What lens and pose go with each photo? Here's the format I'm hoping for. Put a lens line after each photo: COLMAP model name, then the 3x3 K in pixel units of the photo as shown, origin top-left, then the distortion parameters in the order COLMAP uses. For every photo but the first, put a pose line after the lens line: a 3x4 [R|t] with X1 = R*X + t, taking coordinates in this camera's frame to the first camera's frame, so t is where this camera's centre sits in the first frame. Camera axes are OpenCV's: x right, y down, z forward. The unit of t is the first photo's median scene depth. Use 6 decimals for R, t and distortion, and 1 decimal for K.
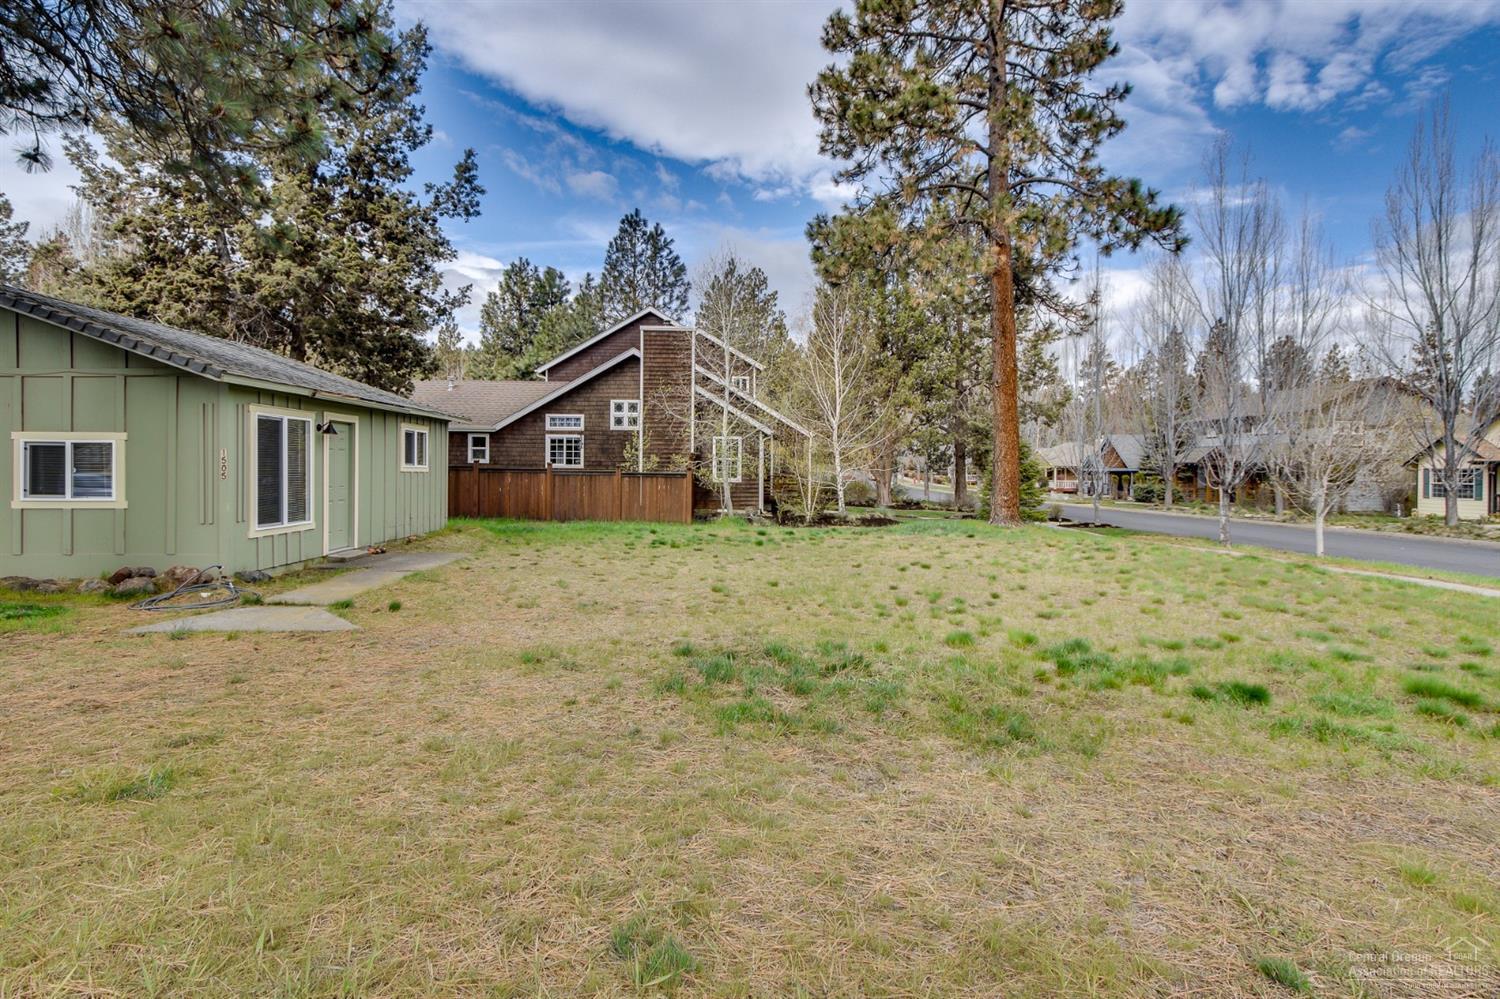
lens RADIAL K [[724.0, 0, 751.7], [0, 724.0, 471.0], [0, 0, 1]] dist [0.002521, 0.000206]
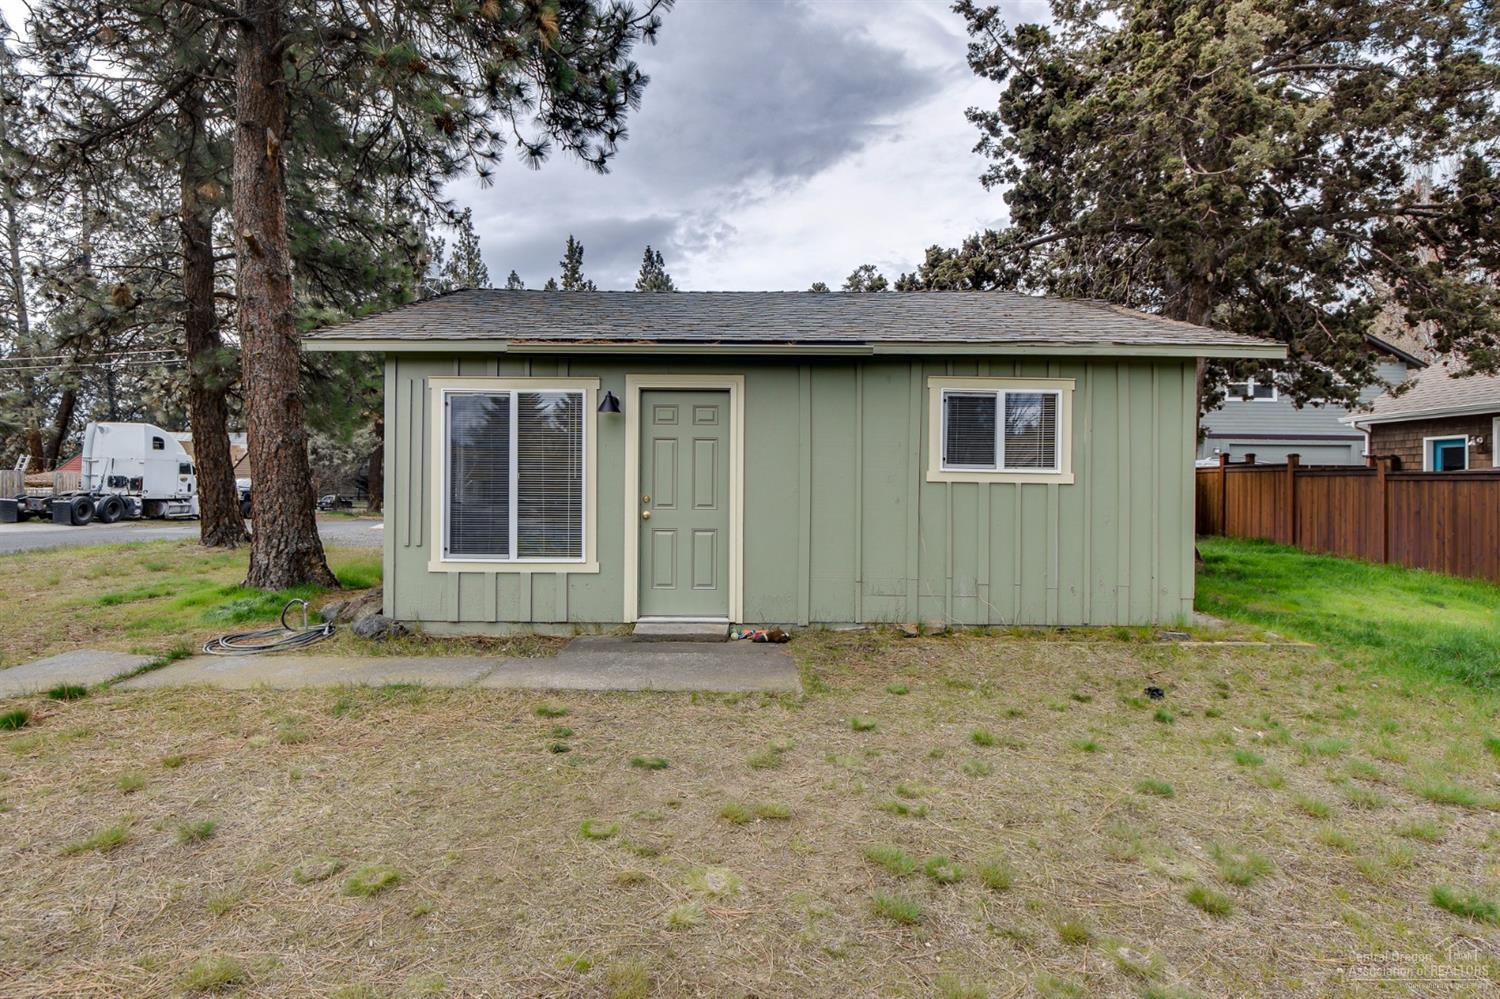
lens RADIAL K [[814.5, 0, 753.9], [0, 814.5, 484.8], [0, 0, 1]] dist [0.001028, -0.000258]
pose [[-0.040343, -0.003841, -0.999179, 0.025452], [-0.011603, 0.999927, -0.003375, 0.003144], [0.999119, 0.011457, -0.040384, 0.476894]]
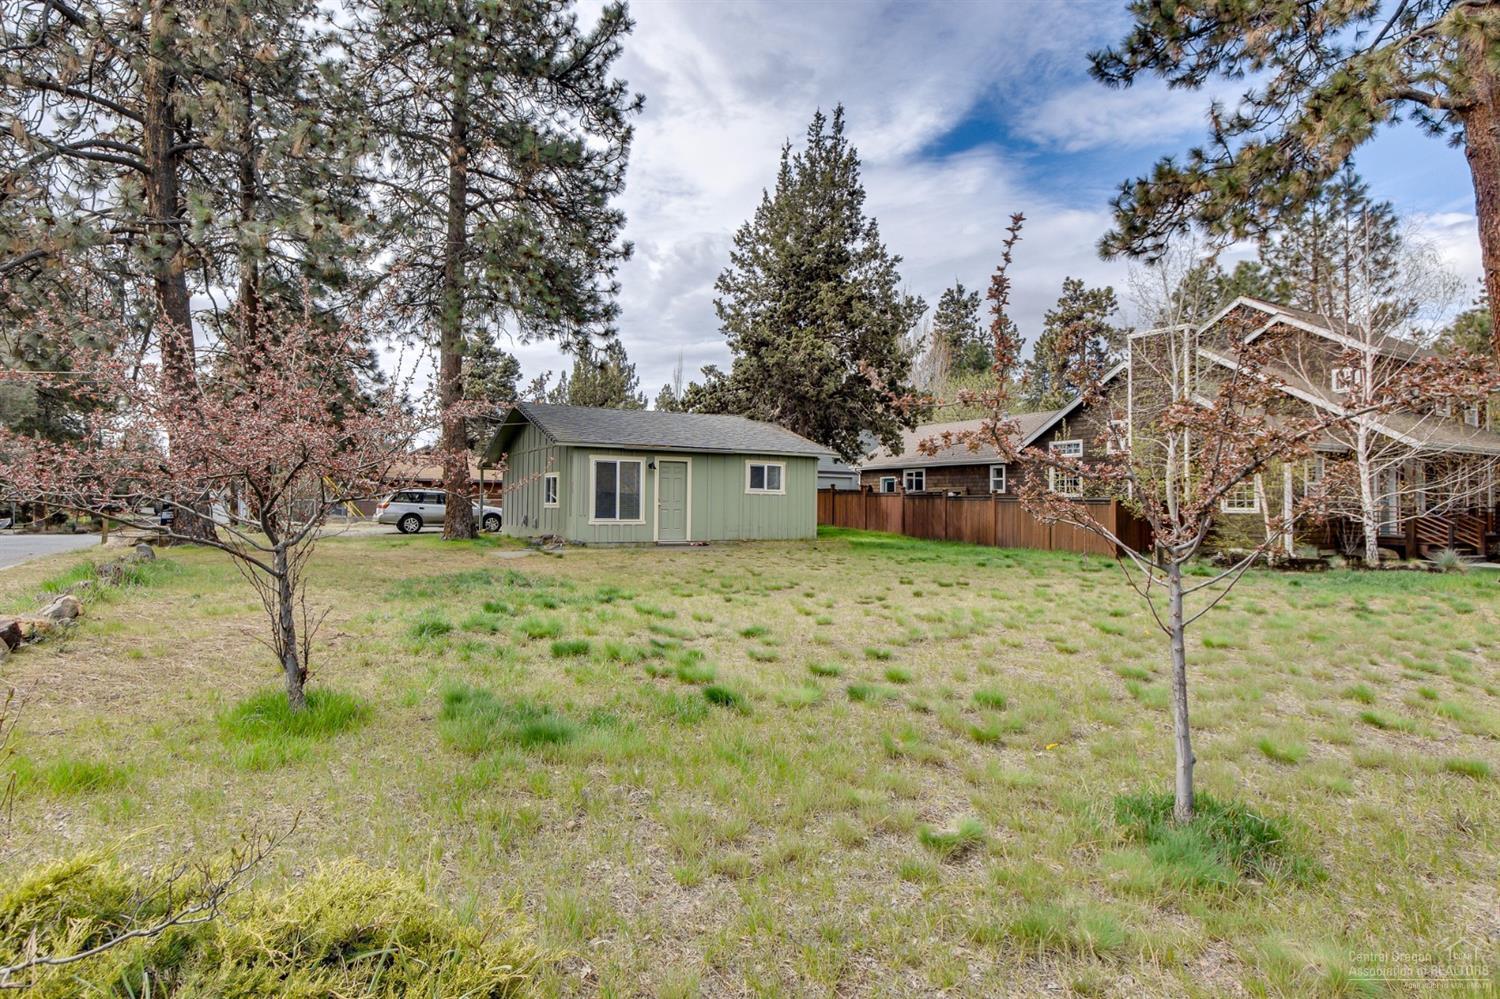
lens RADIAL K [[814.5, 0, 753.9], [0, 814.5, 484.8], [0, 0, 1]] dist [0.001028, -0.000258]
pose [[0.457615, -0.024530, -0.888812, 0.509668], [-0.009778, 0.999420, -0.032617, 0.018867], [0.889097, 0.023617, 0.457110, 0.142202]]
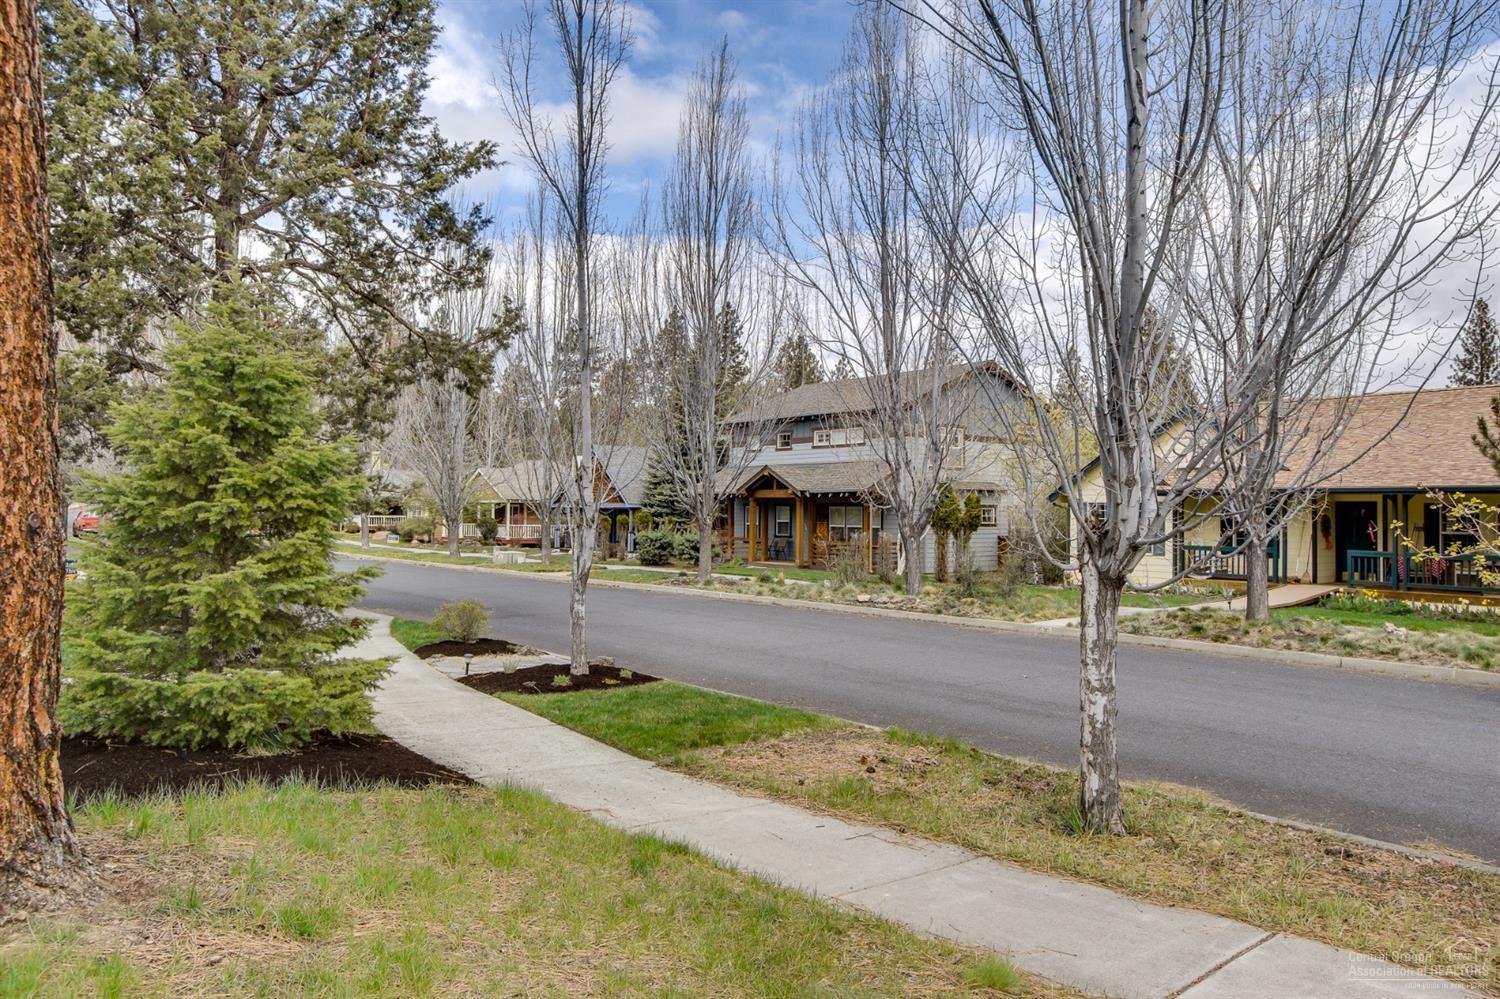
lens RADIAL K [[1062.1, 0, 751.6], [0, 1062.1, 481.5], [0, 0, 1]] dist [0.004811, -0.000470]
pose [[0.819396, 0.017441, 0.572962, 0.290615], [-0.001768, 0.999609, -0.027900, 0.005362], [-0.573225, 0.021848, 0.819107, 0.615420]]
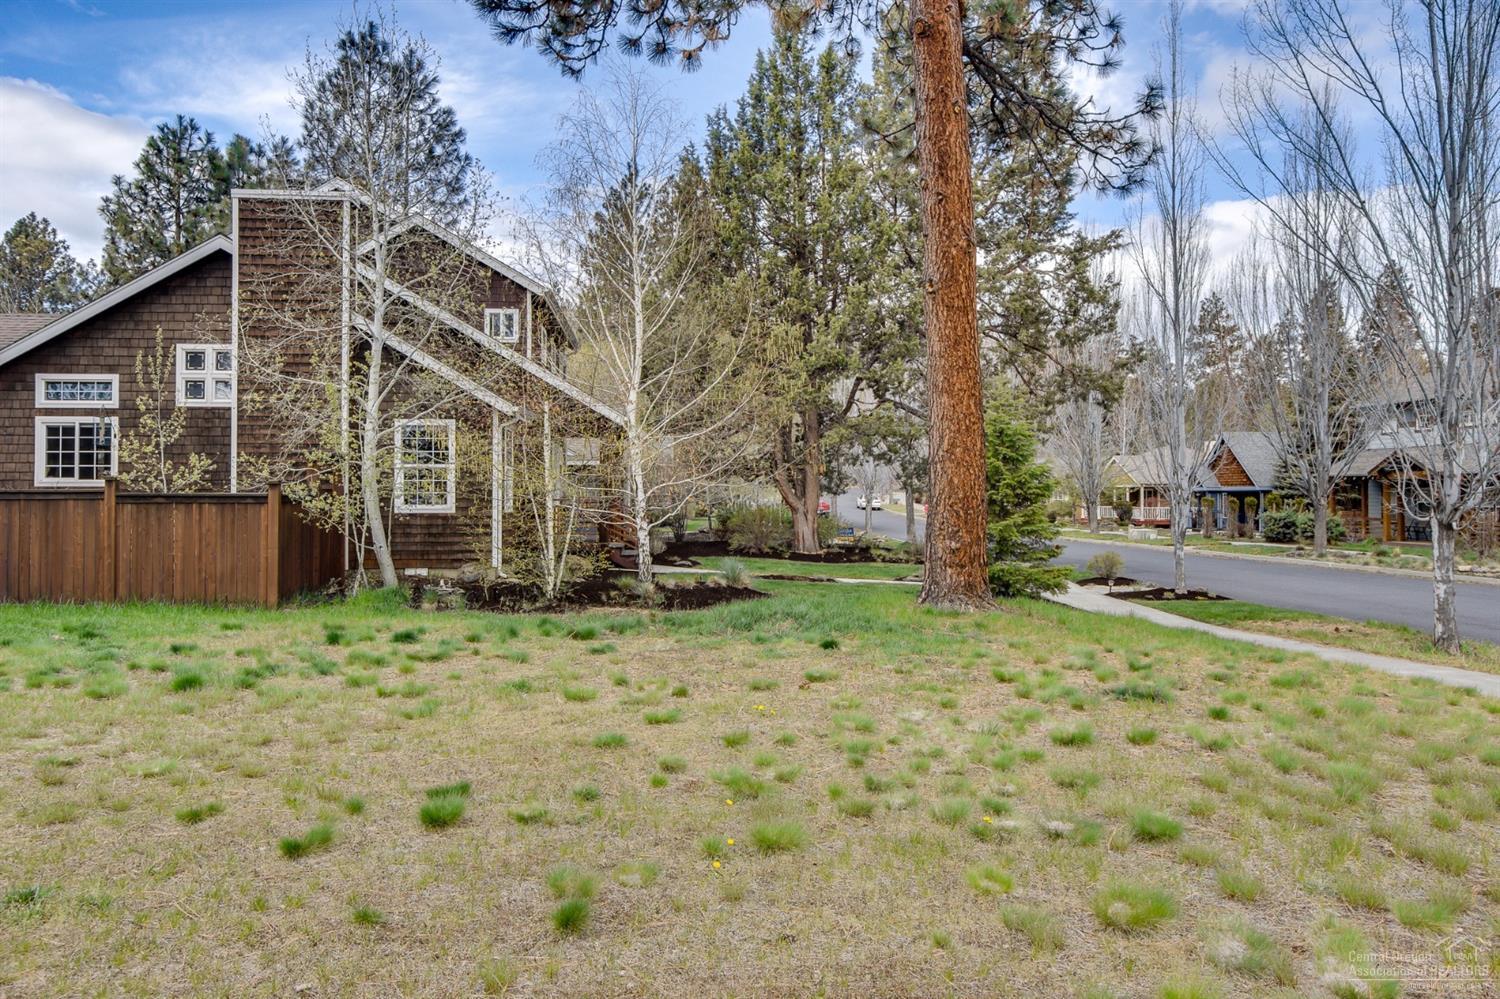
lens RADIAL K [[1062.1, 0, 751.6], [0, 1062.1, 481.5], [0, 0, 1]] dist [0.004811, -0.000470]
pose [[0.999515, -0.006553, 0.030434, 0.165458], [0.007008, 0.999865, -0.014844, 0.006011], [-0.030333, 0.015051, 0.999427, 0.284731]]
